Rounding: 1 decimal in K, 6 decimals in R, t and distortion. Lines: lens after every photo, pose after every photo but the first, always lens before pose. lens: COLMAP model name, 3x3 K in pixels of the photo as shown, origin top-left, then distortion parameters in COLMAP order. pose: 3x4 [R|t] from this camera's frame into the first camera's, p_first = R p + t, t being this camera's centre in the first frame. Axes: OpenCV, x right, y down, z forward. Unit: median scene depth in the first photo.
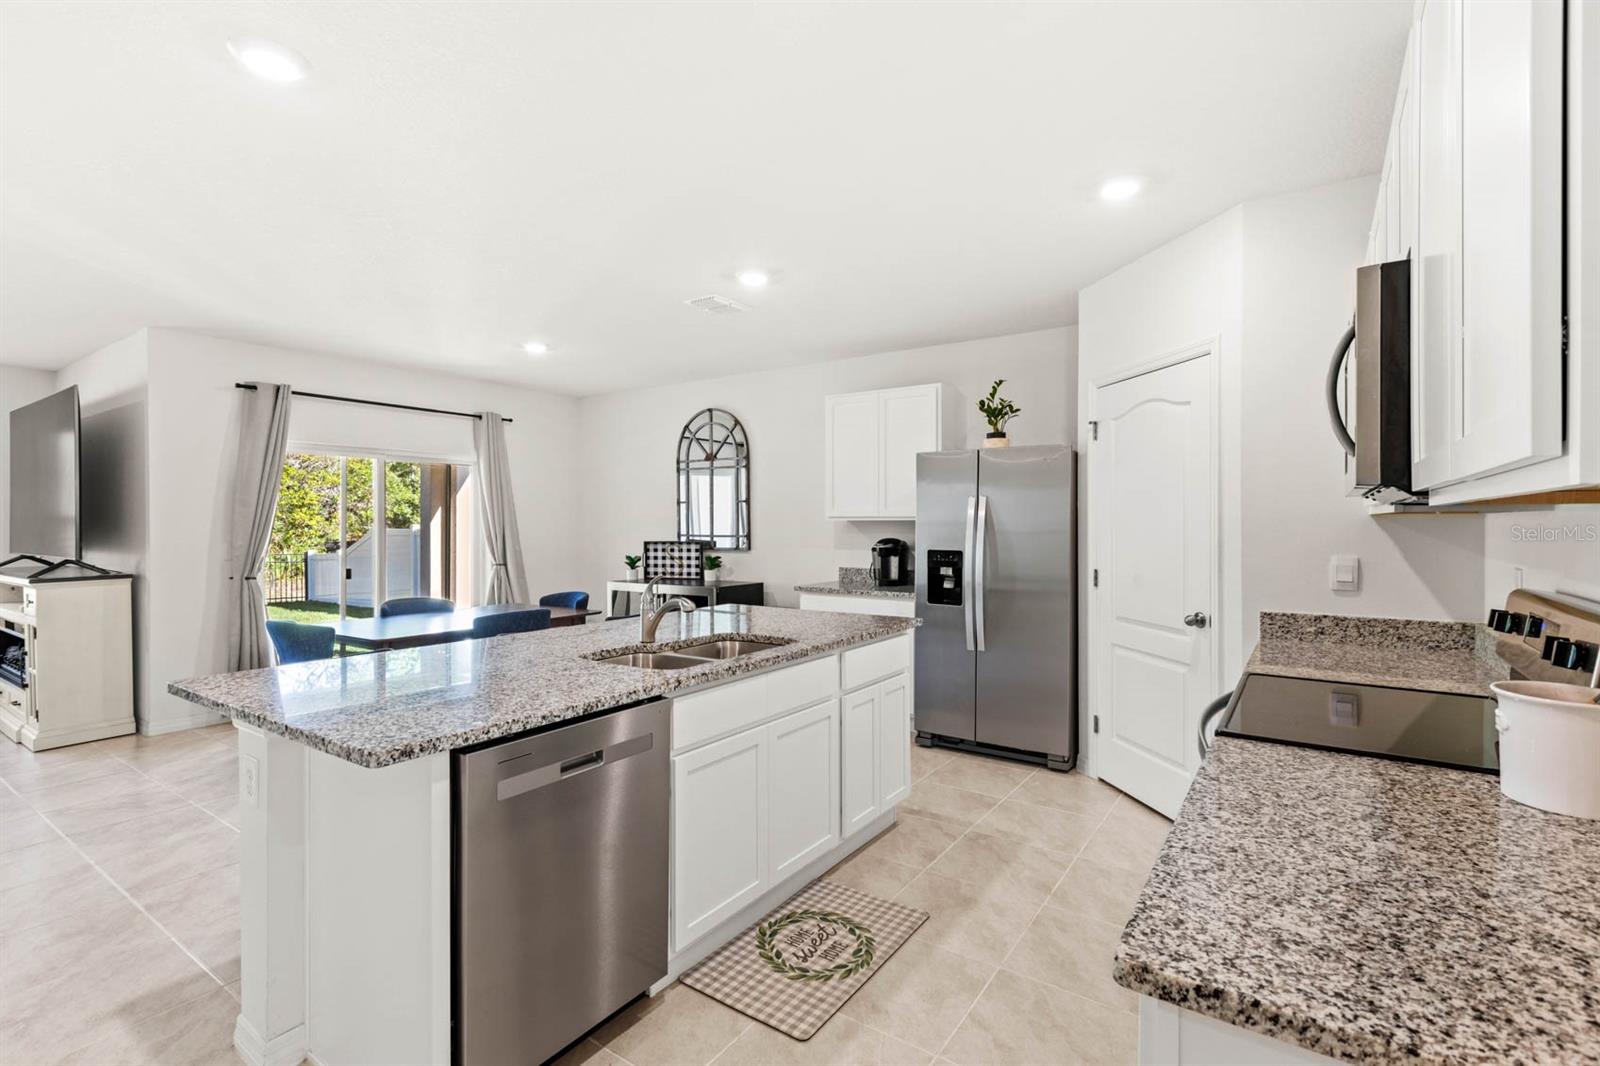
lens RADIAL K [[739.6, 0, 796.8], [0, 739.6, 524.1], [0, 0, 1]] dist [0.002205, -0.000309]
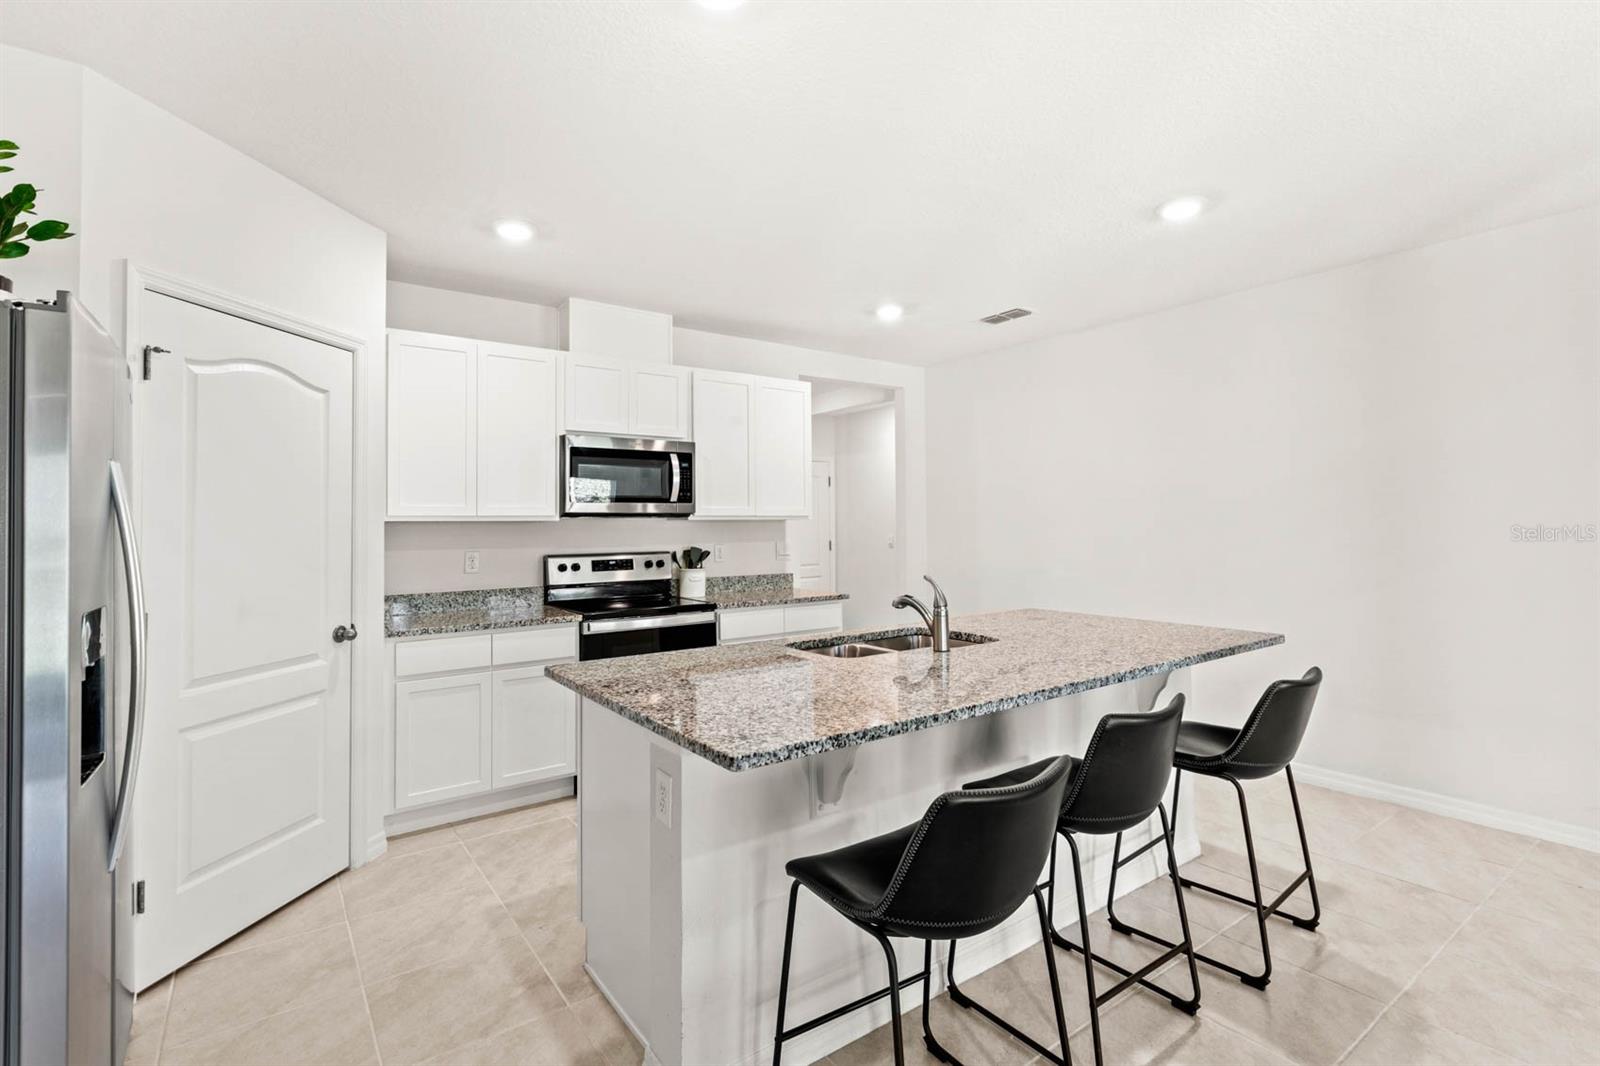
lens RADIAL K [[739.6, 0, 807.0], [0, 739.6, 511.3], [0, 0, 1]] dist [0.002205, -0.000309]
pose [[-0.945675, 0.016214, 0.324708, -0.186176], [0.011029, 0.999781, -0.017802, 0.000062], [-0.324925, -0.013254, -0.945647, 1.038086]]
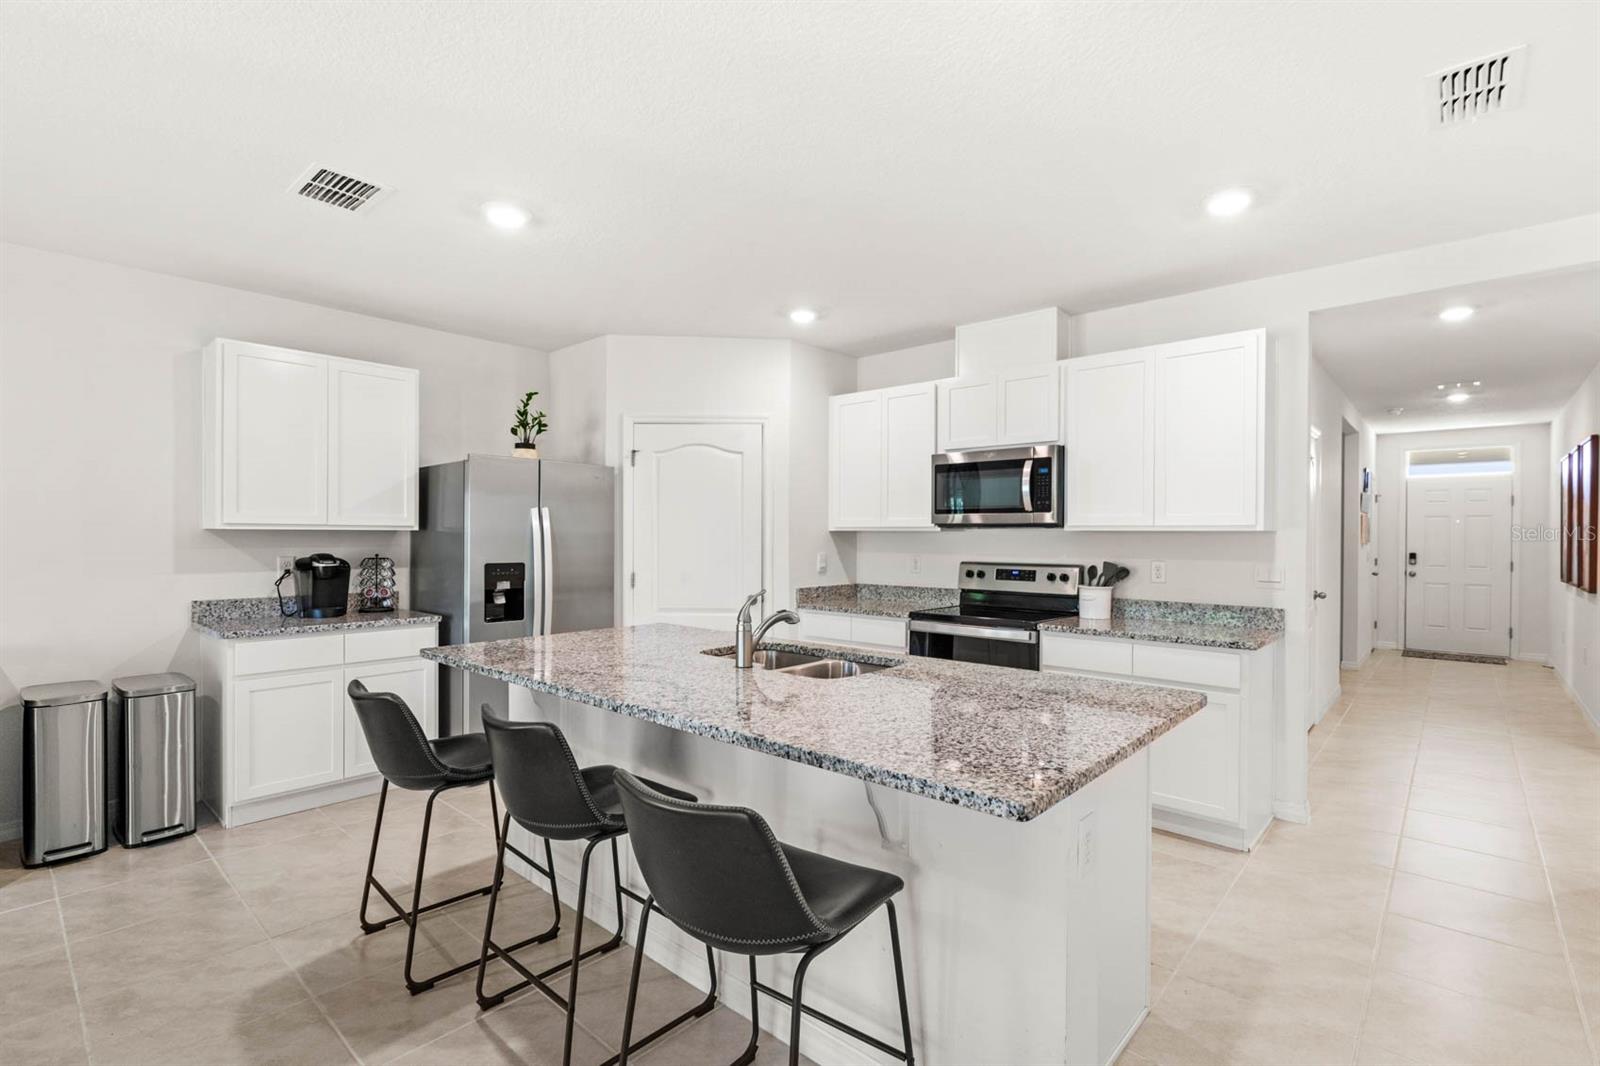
lens RADIAL K [[739.6, 0, 799.1], [0, 739.6, 536.2], [0, 0, 1]] dist [0.002205, -0.000309]
pose [[0.125679, 0.001535, 0.992070, -0.581147], [-0.002943, 0.999995, -0.001175, 0.001187], [-0.992067, -0.002772, 0.125683, 0.442883]]
